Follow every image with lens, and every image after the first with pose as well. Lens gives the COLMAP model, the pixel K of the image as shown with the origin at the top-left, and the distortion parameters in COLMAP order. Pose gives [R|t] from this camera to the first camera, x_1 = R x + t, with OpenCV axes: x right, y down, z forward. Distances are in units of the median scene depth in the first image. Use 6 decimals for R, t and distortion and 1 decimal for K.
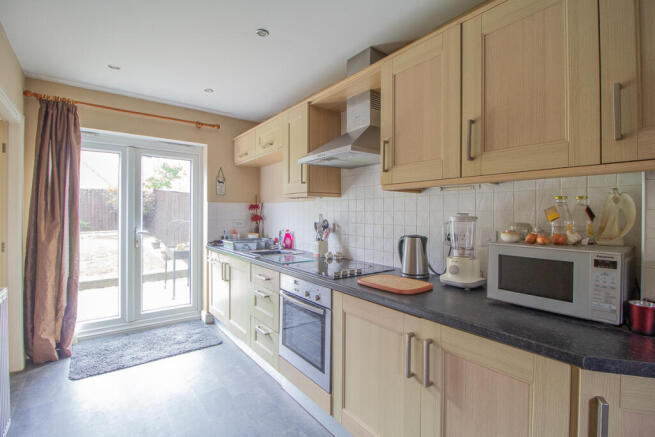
lens RADIAL K [[305.6, 0, 333.0], [0, 305.6, 216.4], [0, 0, 1]] dist [-0.003607, -0.000802]
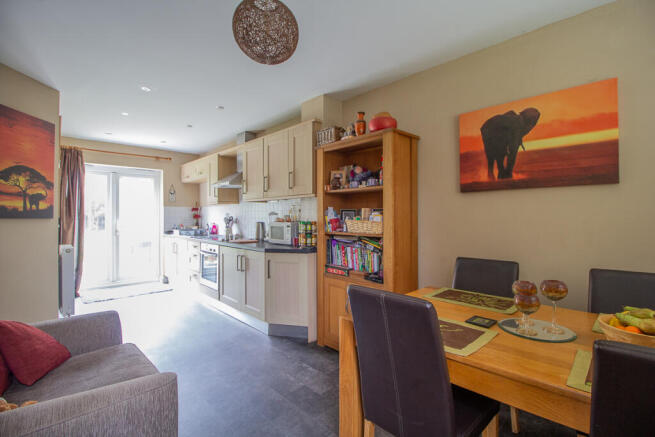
lens RADIAL K [[305.6, 0, 333.0], [0, 305.6, 216.4], [0, 0, 1]] dist [-0.003607, -0.000802]
pose [[0.994155, -0.007451, 0.107709, 0.360046], [0.007978, 0.999958, -0.004463, 0.023299], [-0.107672, 0.005296, 0.994172, -0.822350]]
